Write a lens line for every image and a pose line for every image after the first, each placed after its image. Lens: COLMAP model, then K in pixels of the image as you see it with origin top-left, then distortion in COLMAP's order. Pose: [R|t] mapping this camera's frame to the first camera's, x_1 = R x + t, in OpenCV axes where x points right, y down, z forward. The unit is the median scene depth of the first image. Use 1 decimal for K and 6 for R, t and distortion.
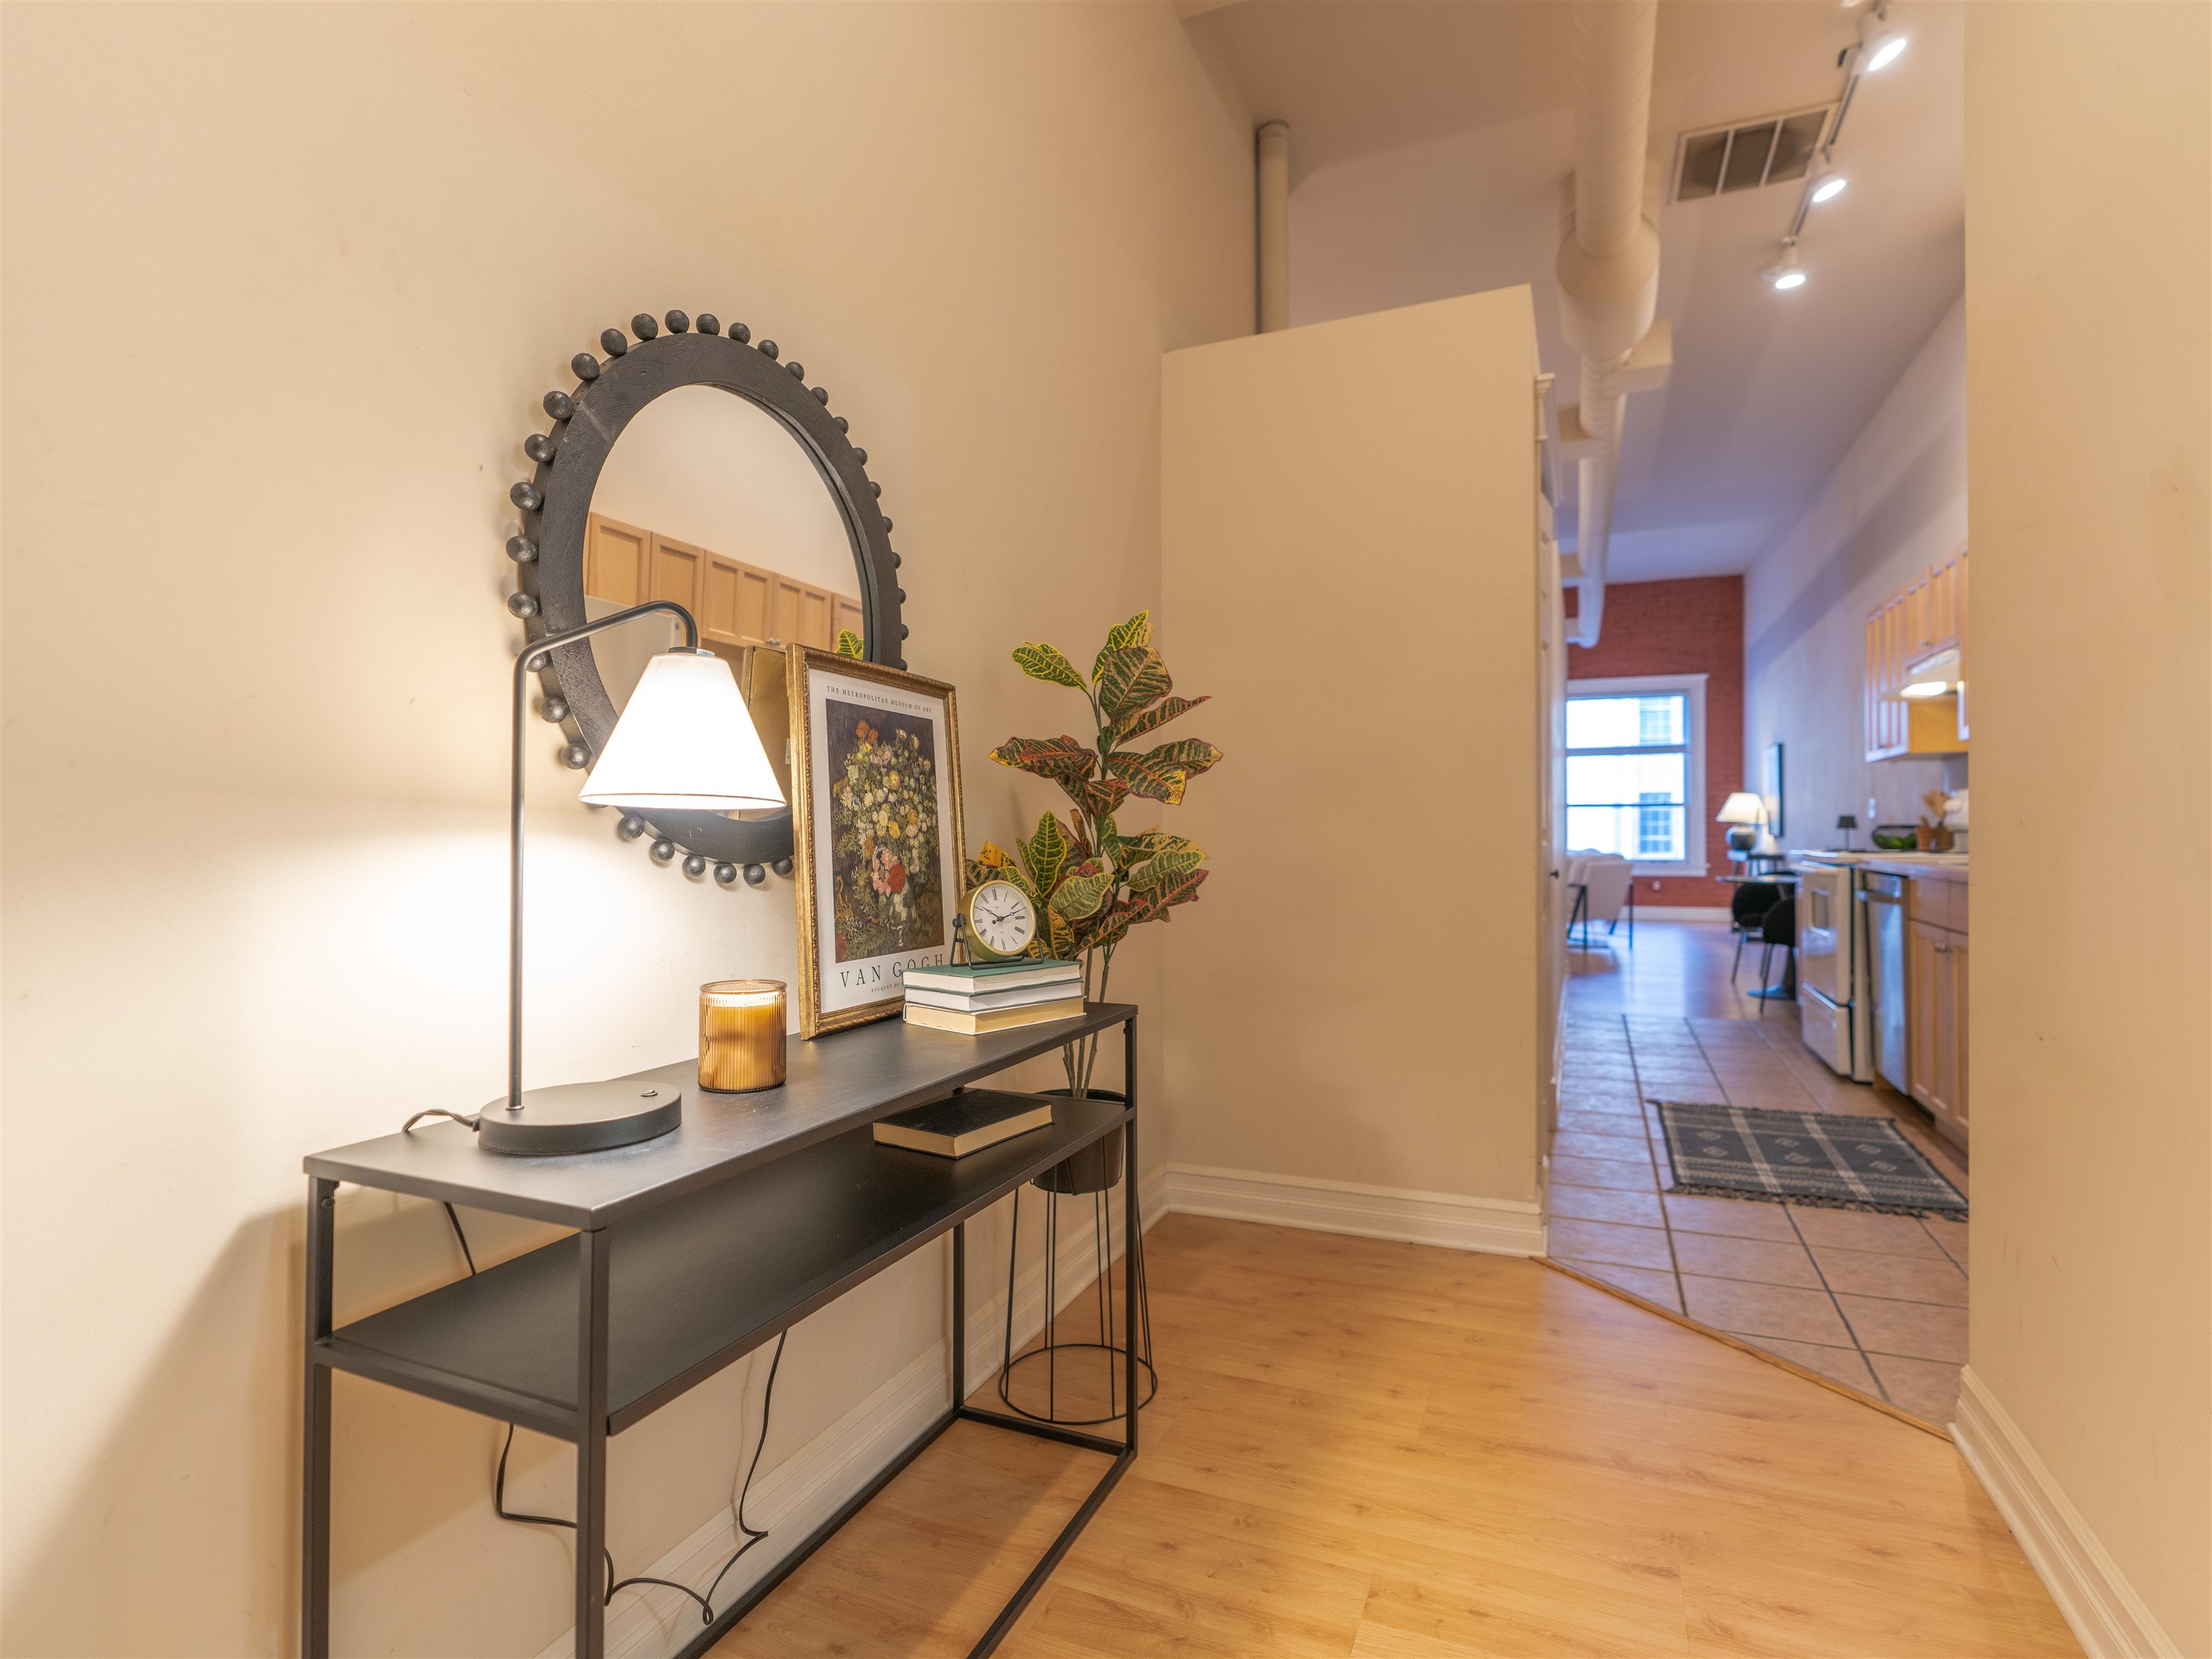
lens RADIAL K [[1128.4, 0, 1104.7], [0, 1128.4, 828.5], [0, 0, 1]] dist [-0.007934, 0.000991]
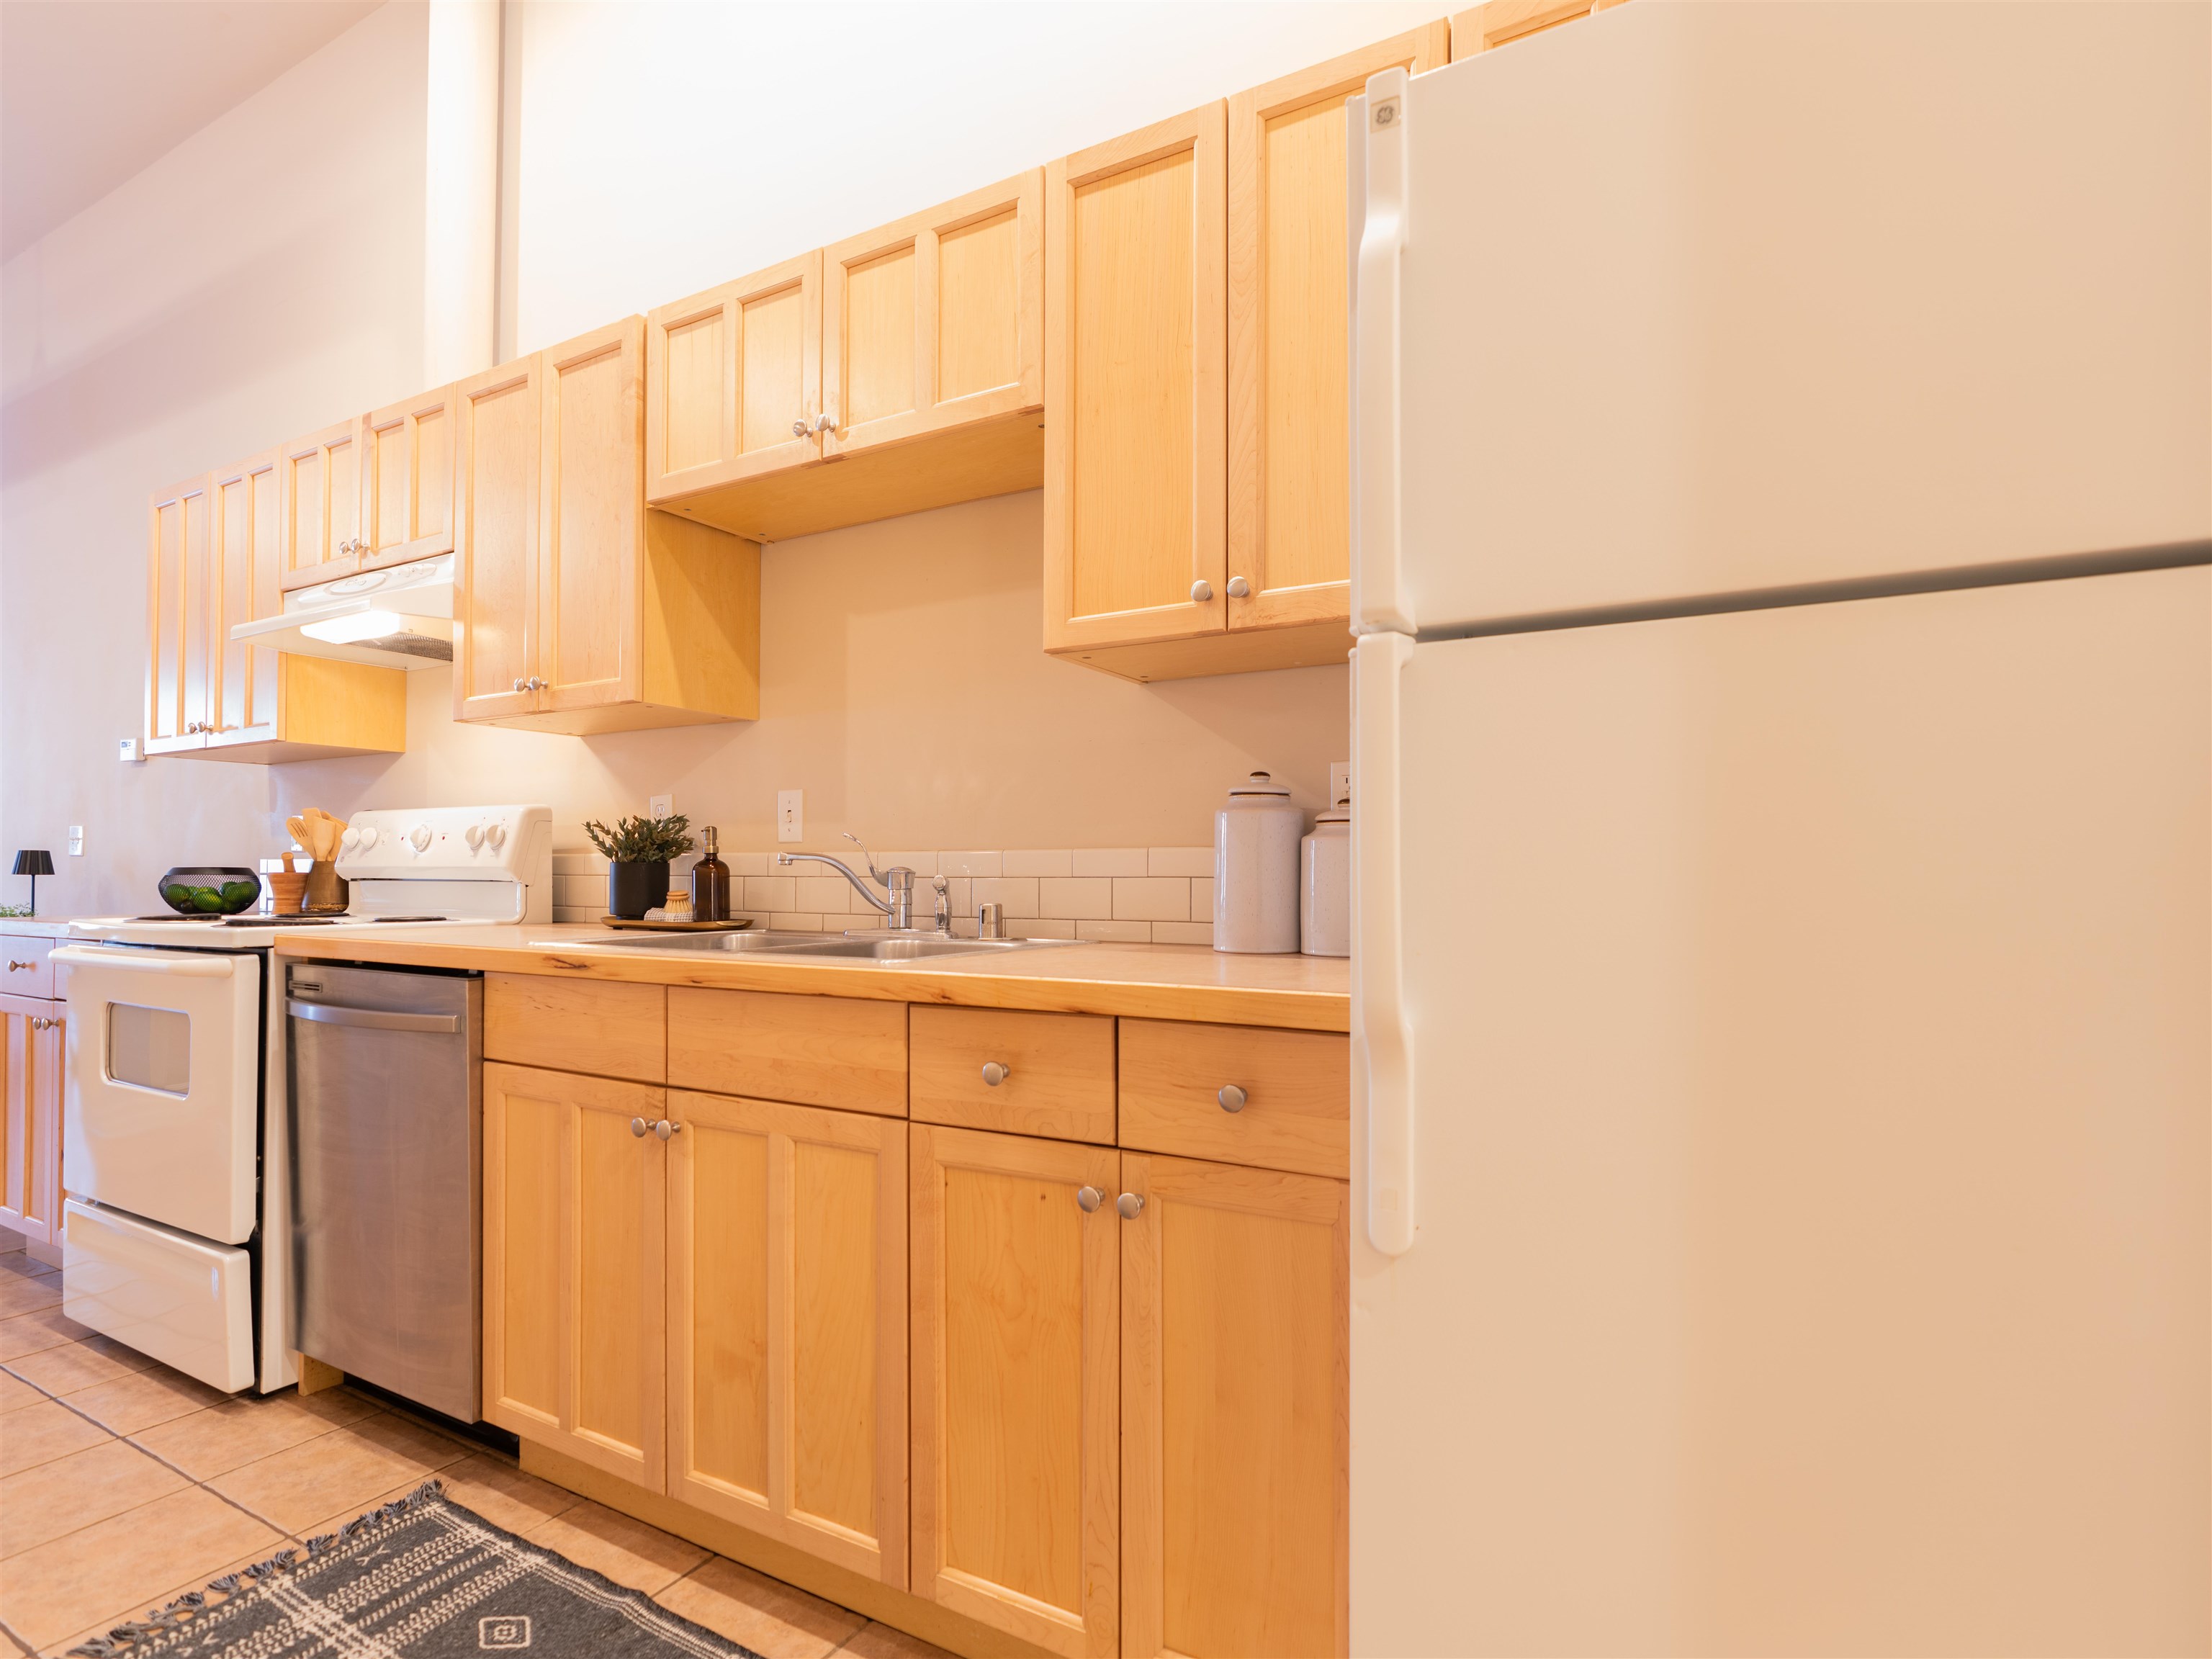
lens RADIAL K [[1128.4, 0, 1112.6], [0, 1128.4, 844.0], [0, 0, 1]] dist [-0.007934, 0.000991]
pose [[0.115390, 0.029151, 0.992892, 0.239898], [-0.002838, 0.999575, -0.029017, -0.000328], [-0.993316, 0.000530, 0.115424, 0.626666]]
